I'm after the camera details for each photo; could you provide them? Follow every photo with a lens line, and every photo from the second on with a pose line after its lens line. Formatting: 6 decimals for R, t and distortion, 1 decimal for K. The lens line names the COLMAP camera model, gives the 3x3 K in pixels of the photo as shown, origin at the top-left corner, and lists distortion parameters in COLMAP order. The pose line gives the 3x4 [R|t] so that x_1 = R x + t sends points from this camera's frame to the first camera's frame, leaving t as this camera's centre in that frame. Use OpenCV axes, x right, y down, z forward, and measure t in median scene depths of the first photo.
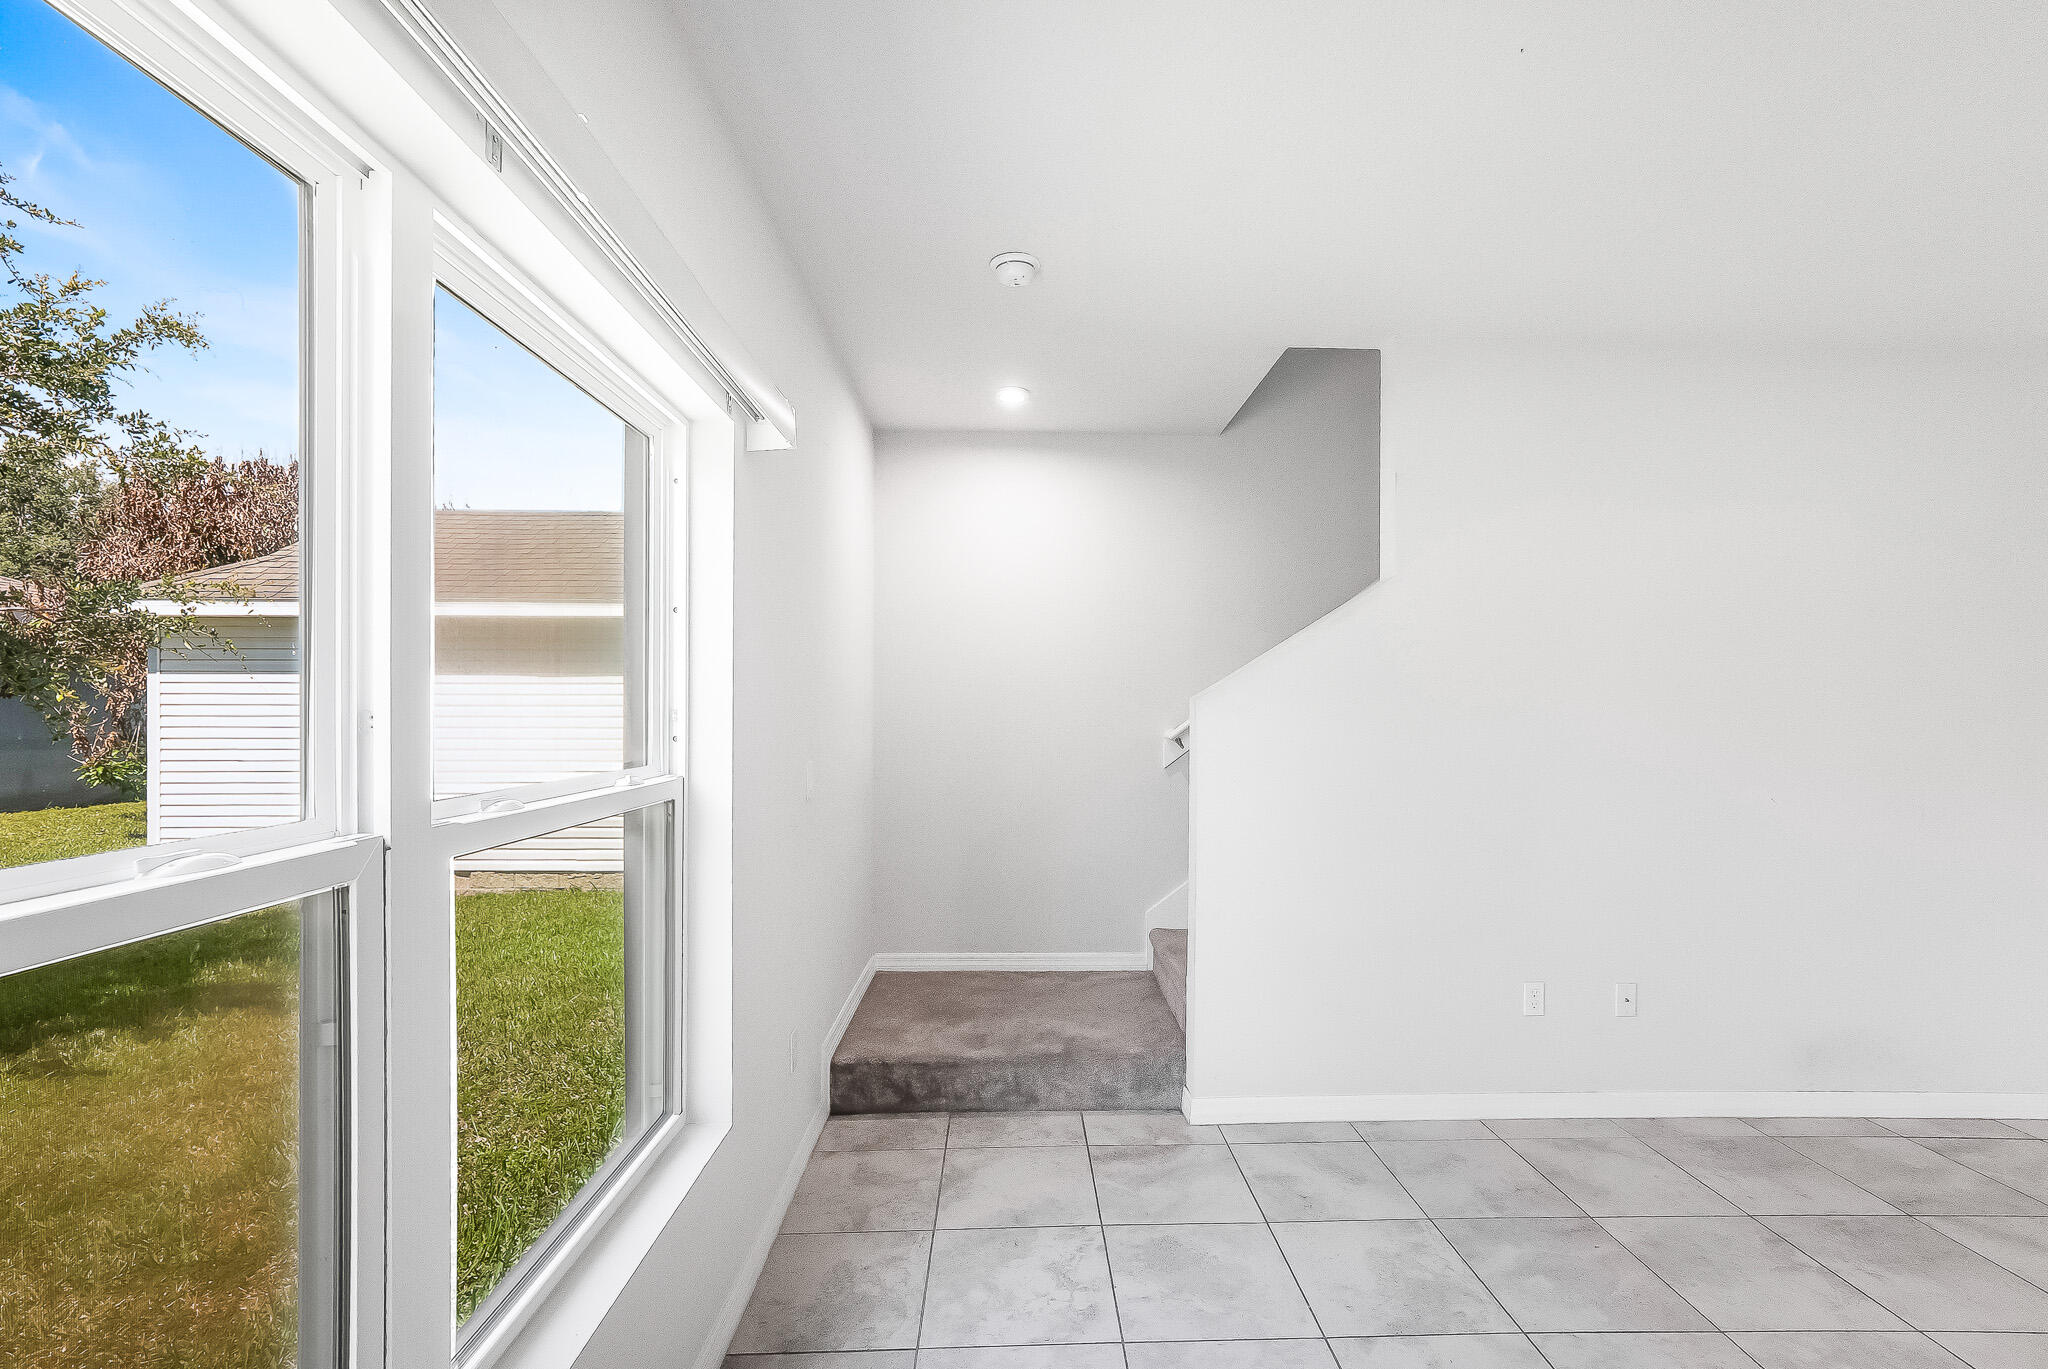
lens RADIAL K [[895.8, 0, 1024.0], [0, 895.8, 684.5], [0, 0, 1]] dist [-0.052820, -0.000091]
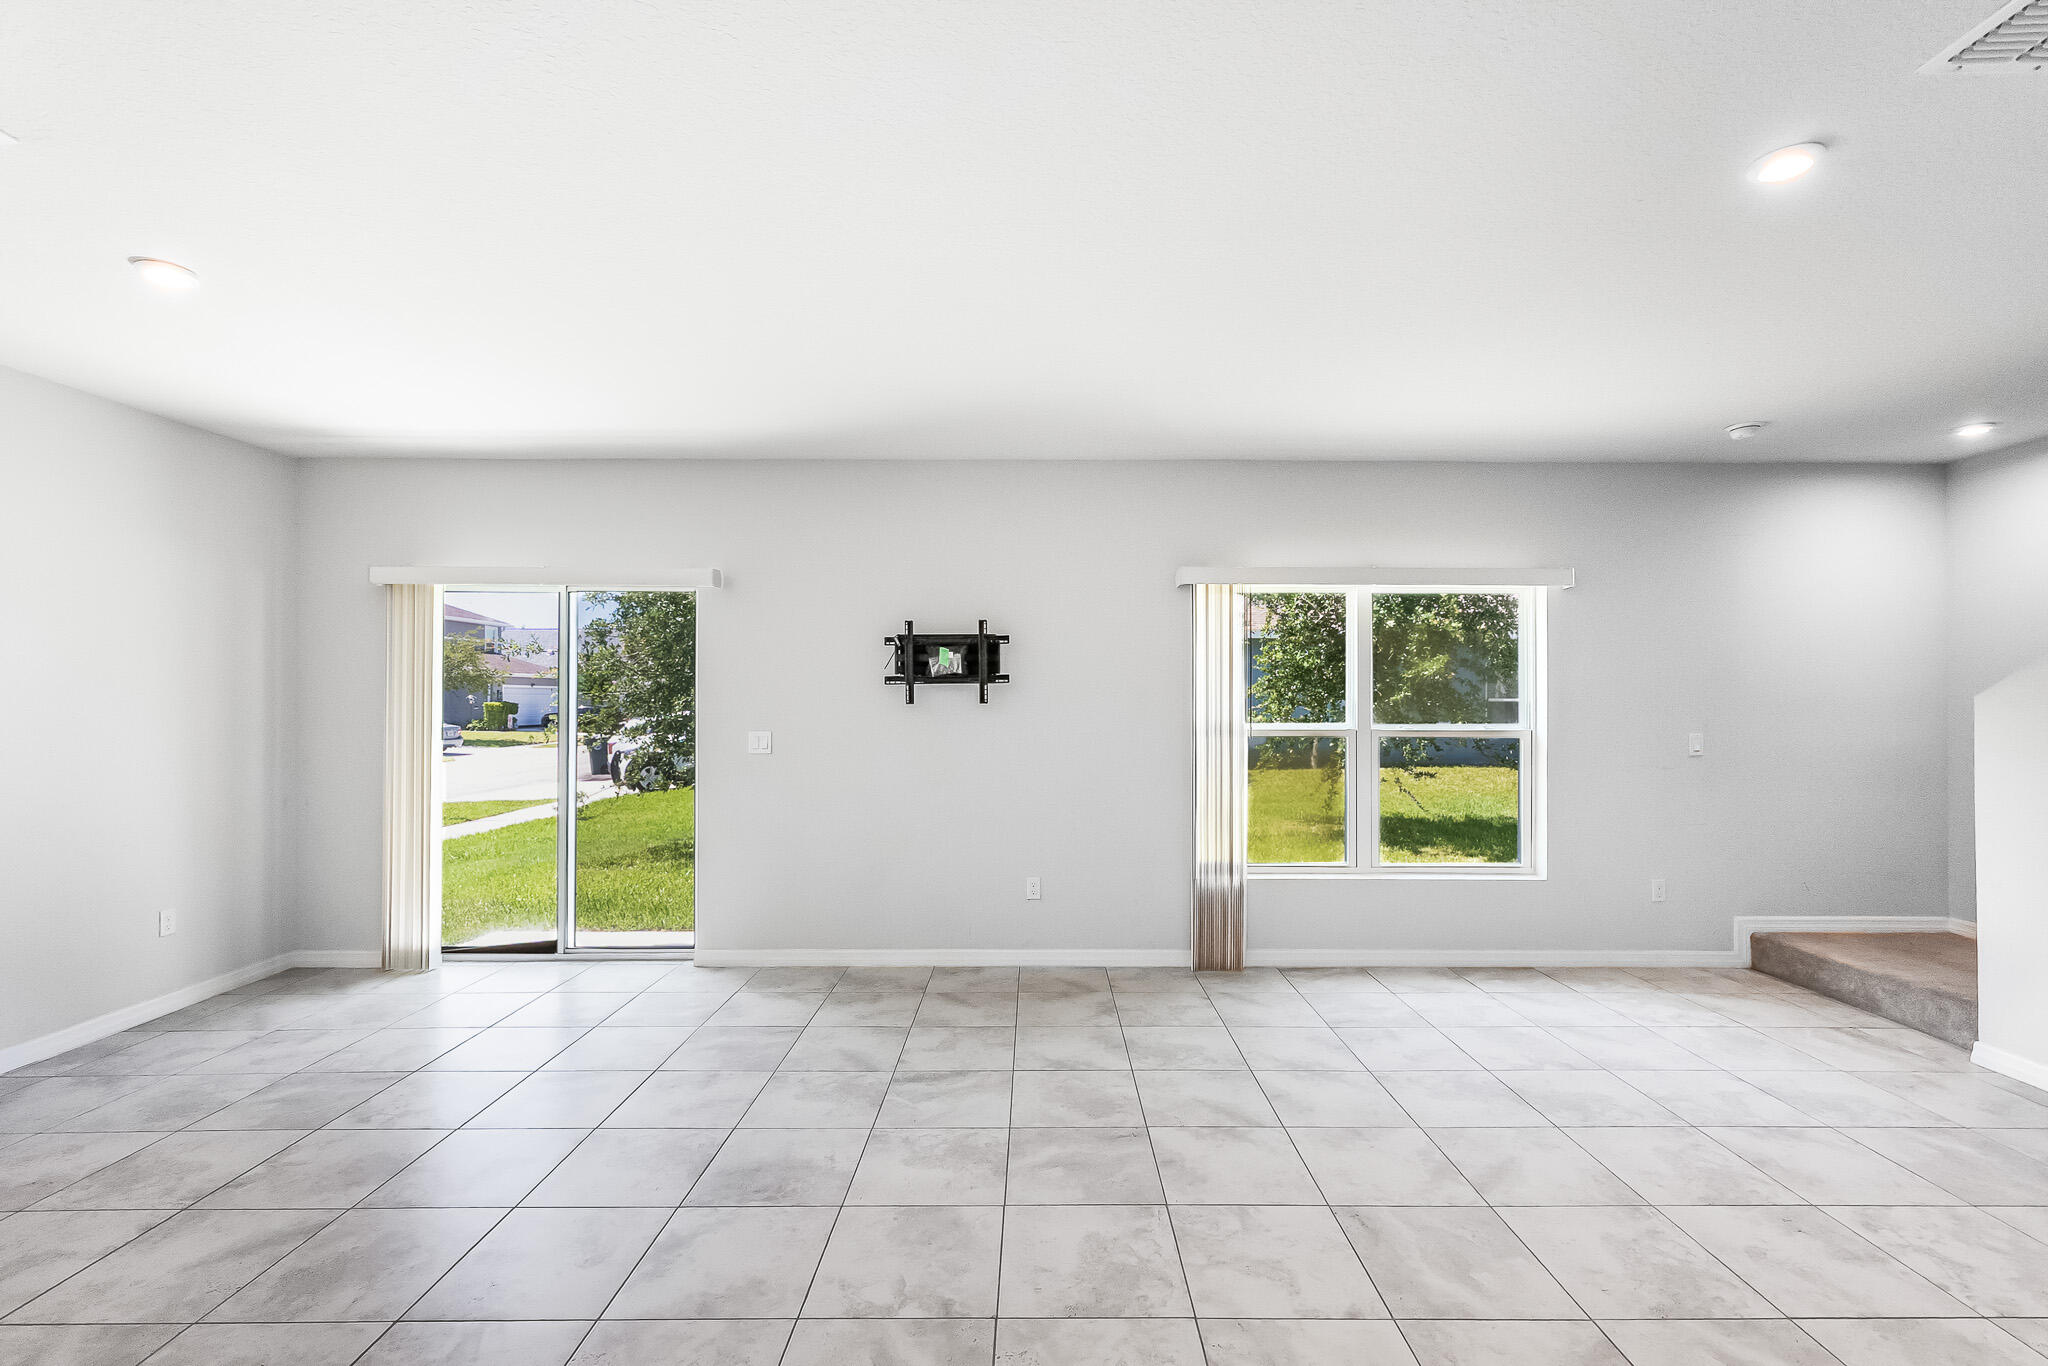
lens RADIAL K [[907.3, 0, 1031.2], [0, 907.3, 685.6], [0, 0, 1]] dist [0.005605, 0.000060]
pose [[-0.016583, -0.011154, -0.999800, 1.483214], [0.013307, 0.999847, -0.011375, -0.002398], [0.999774, -0.013492, -0.016432, -0.227775]]
